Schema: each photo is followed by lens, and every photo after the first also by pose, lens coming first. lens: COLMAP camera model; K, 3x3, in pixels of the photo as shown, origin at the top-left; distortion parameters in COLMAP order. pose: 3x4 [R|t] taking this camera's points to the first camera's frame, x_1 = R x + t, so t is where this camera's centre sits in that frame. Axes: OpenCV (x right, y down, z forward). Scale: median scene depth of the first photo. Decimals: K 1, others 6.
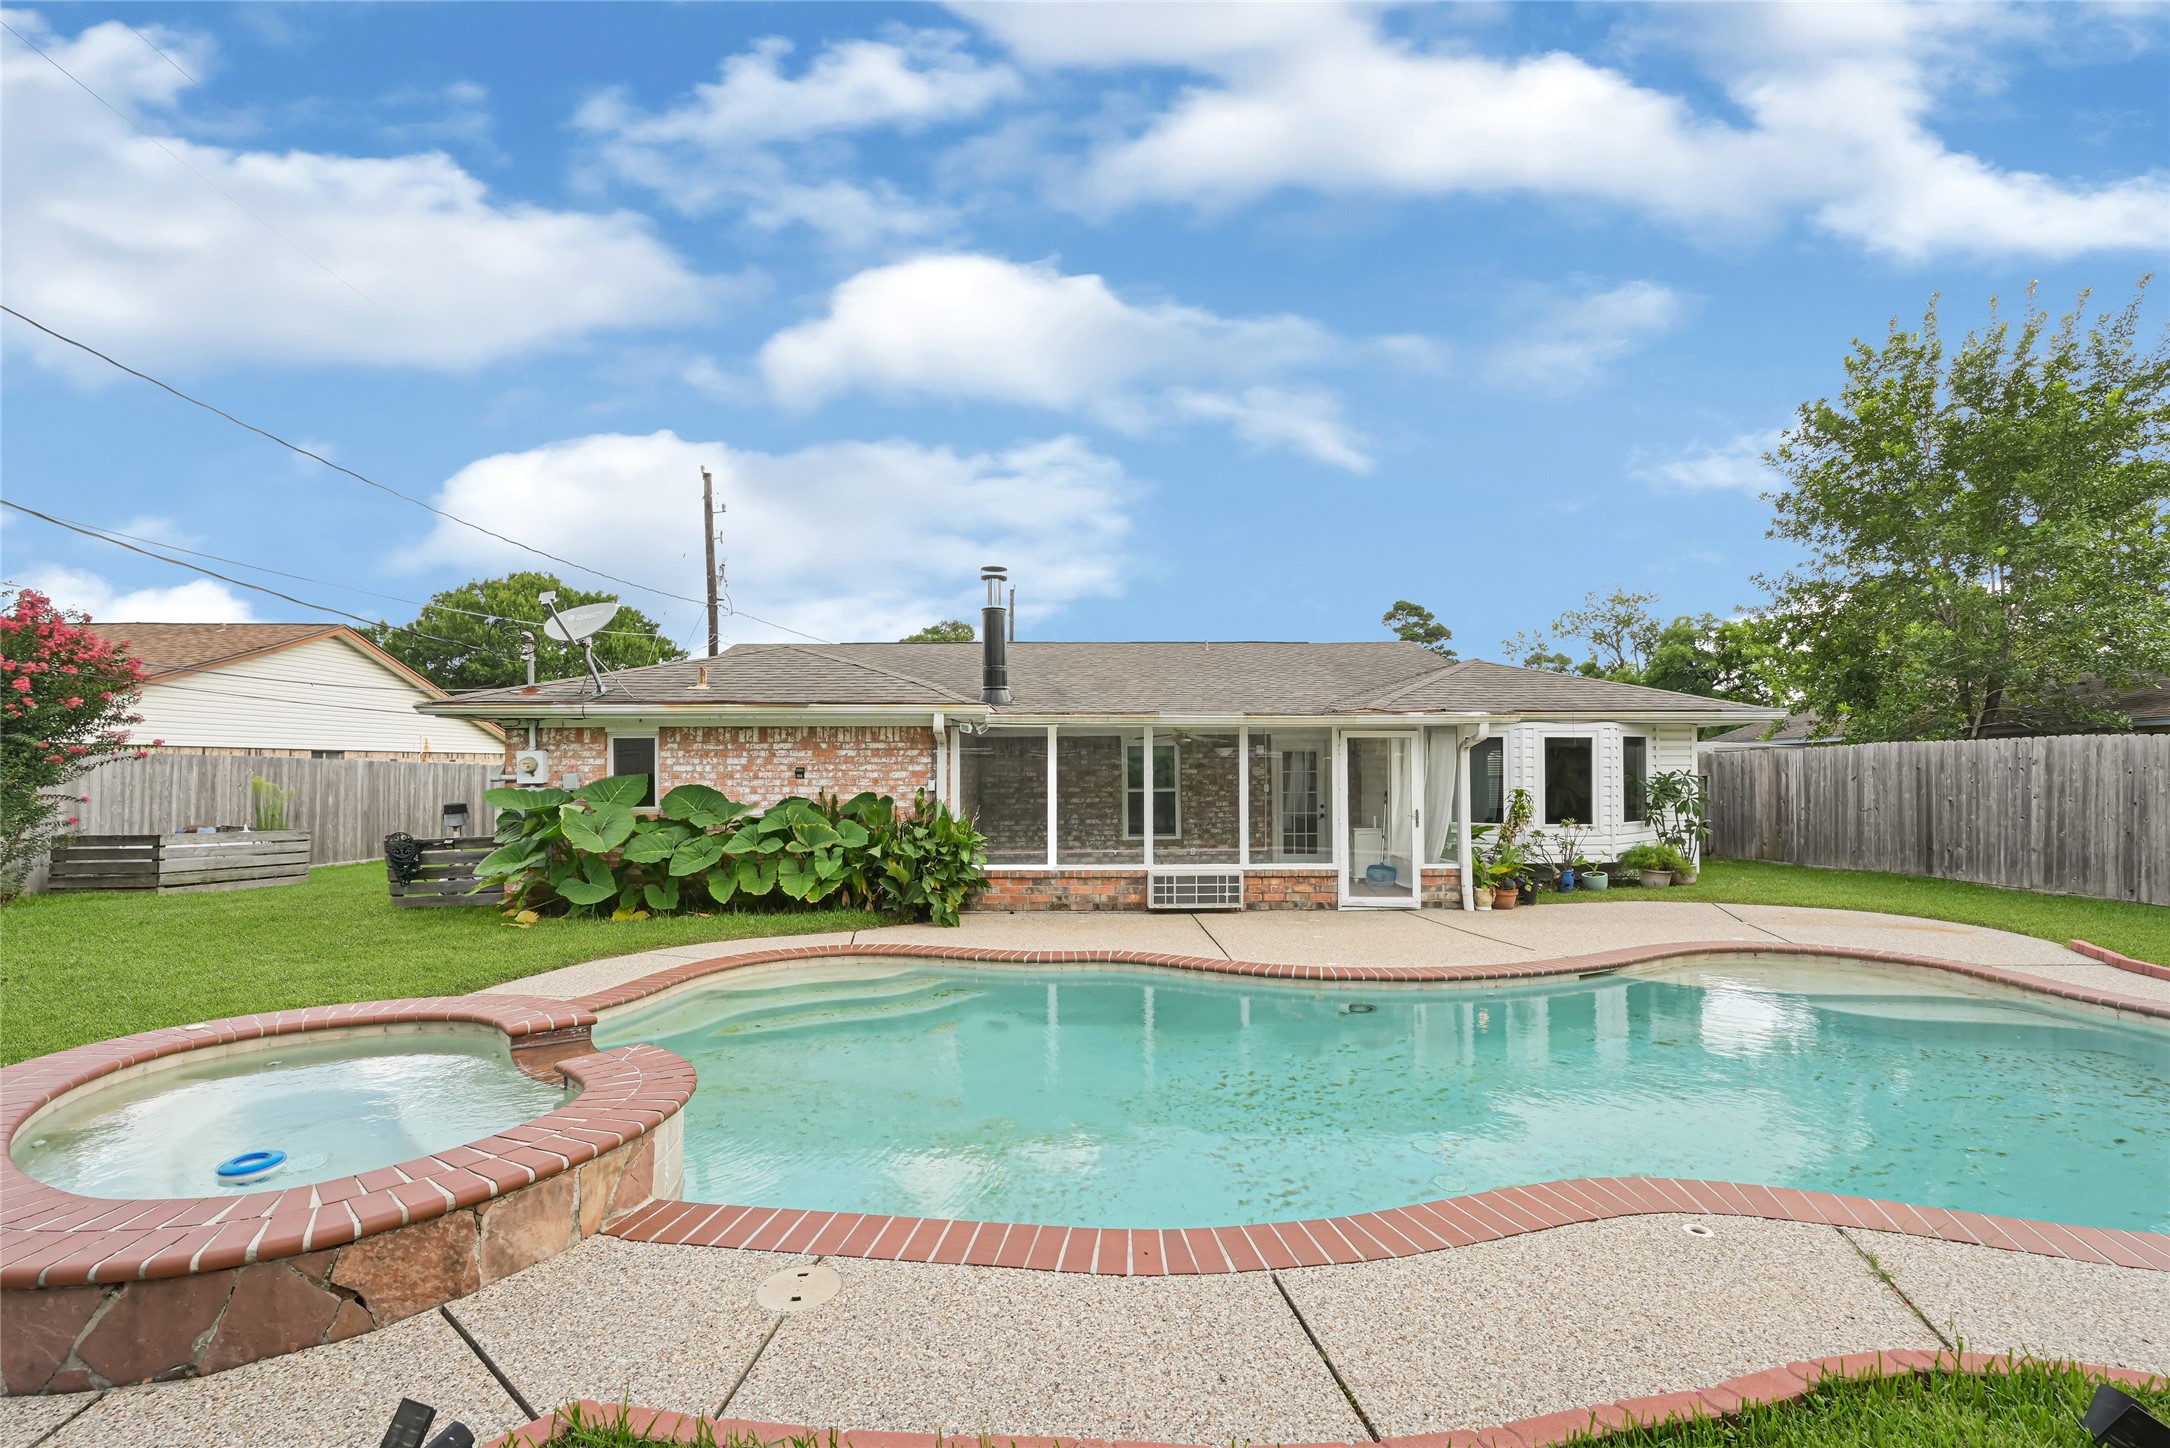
lens RADIAL K [[913.9, 0, 1085.0], [0, 913.9, 724.0], [0, 0, 1]] dist [0.001871, -0.000050]
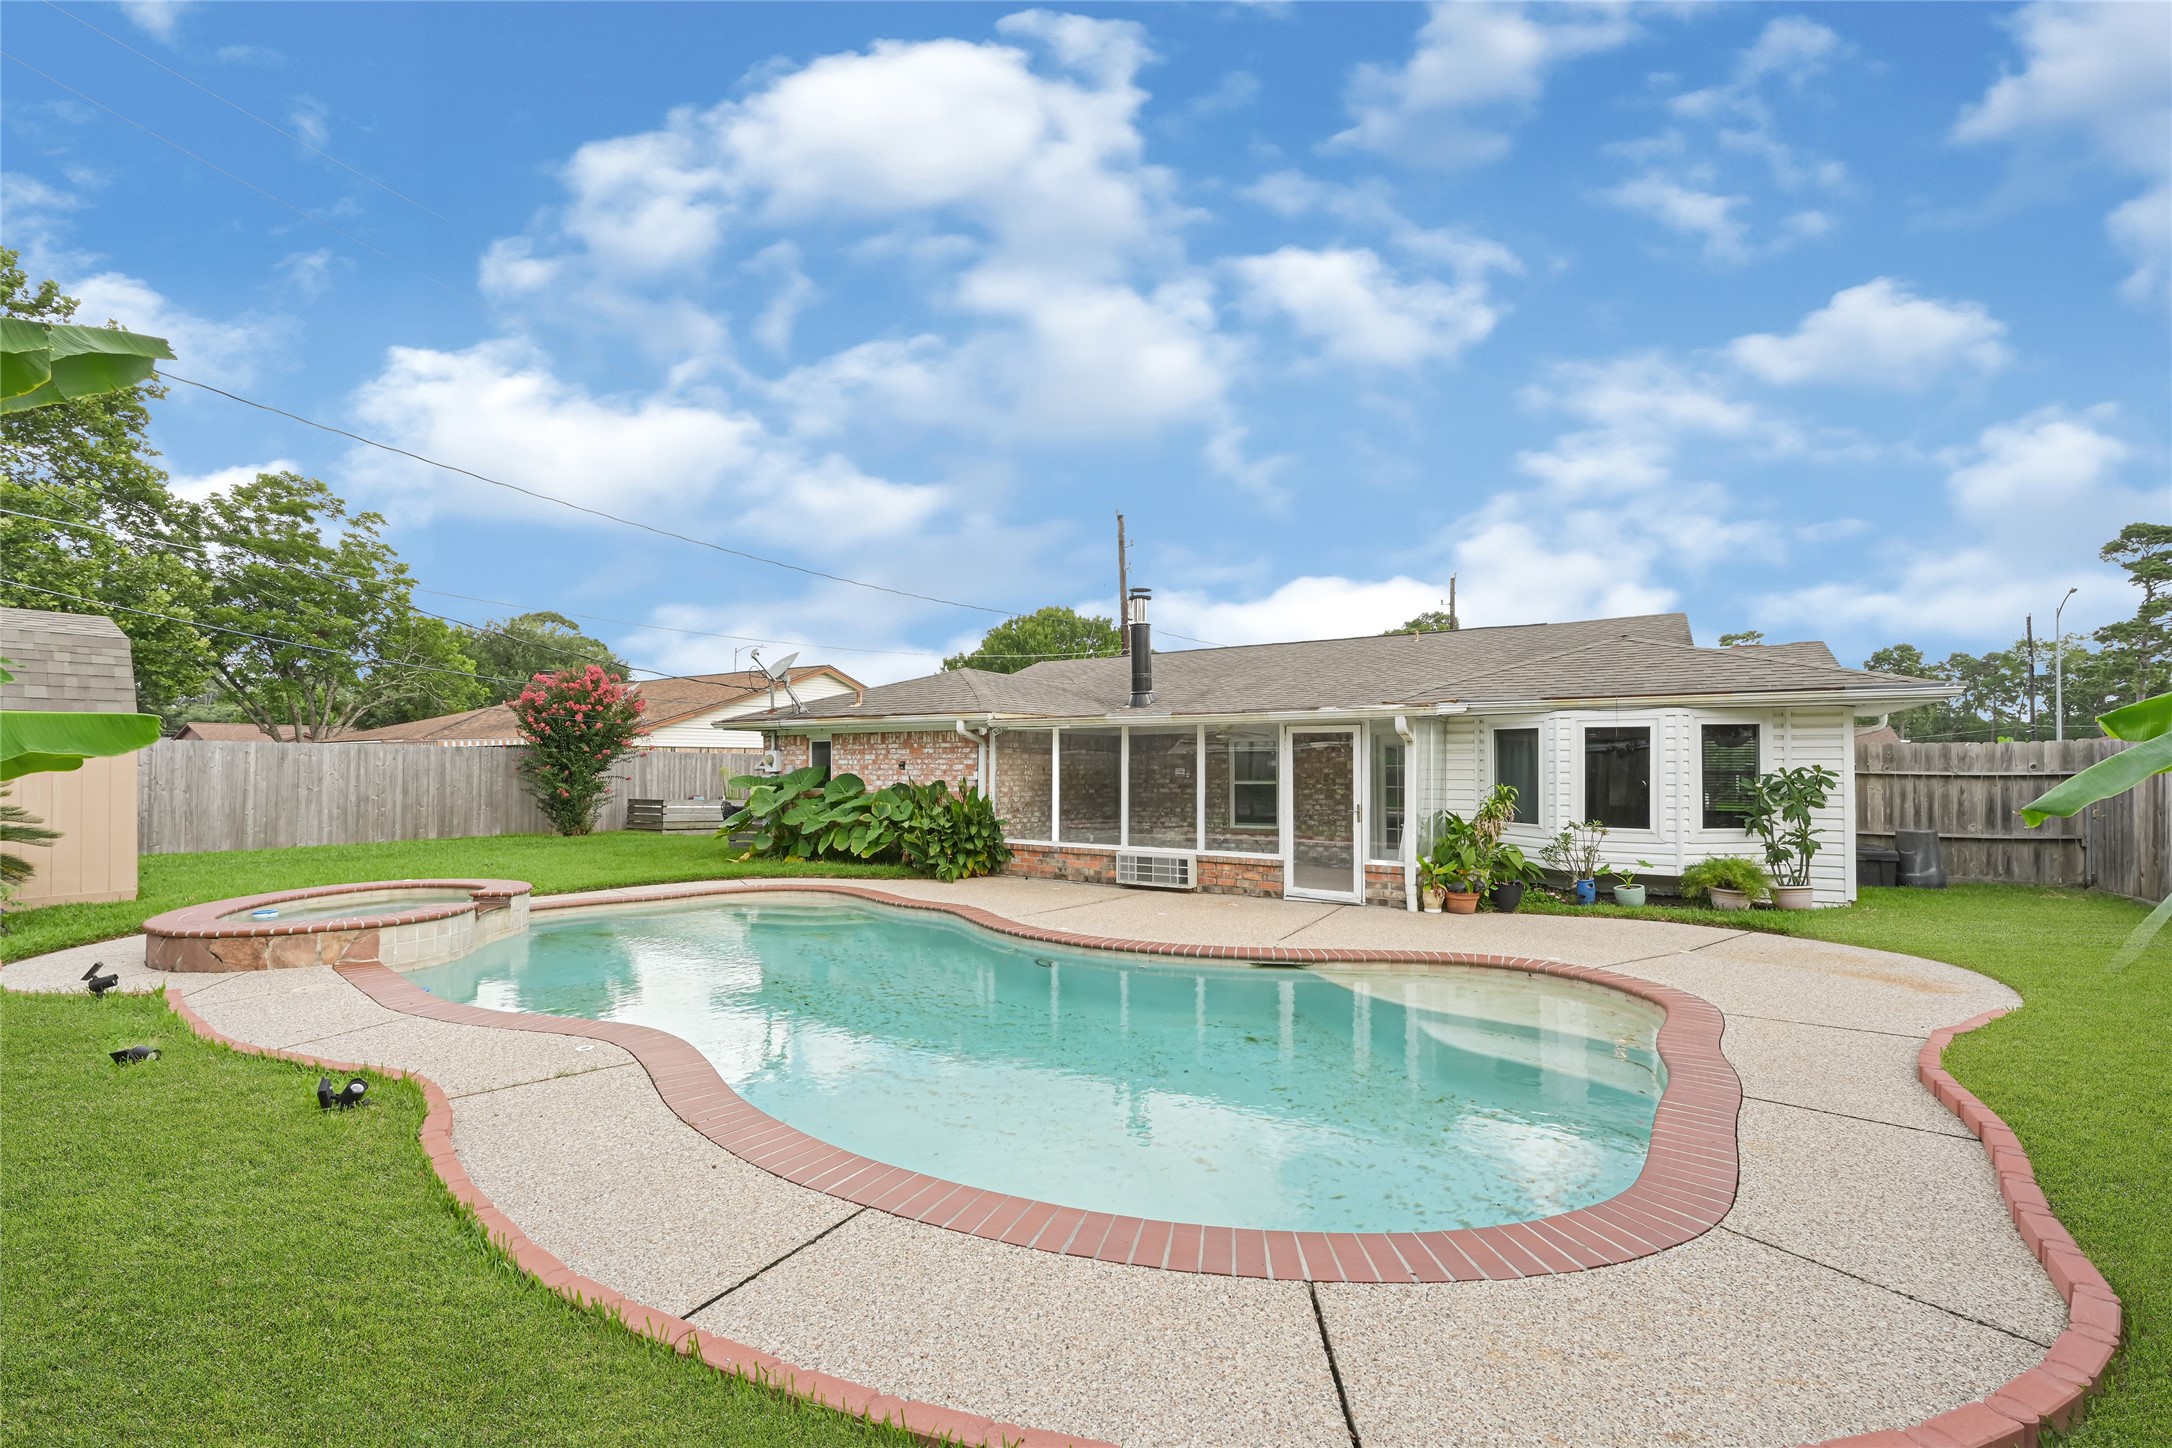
lens RADIAL K [[869.5, 0, 1091.2], [0, 869.5, 739.9], [0, 0, 1]] dist [-0.000174, 0.000240]
pose [[0.842724, -0.012528, -0.538200, 0.626807], [0.025313, 0.999546, 0.016367, 0.000922], [0.537750, -0.027416, 0.842658, 0.054124]]
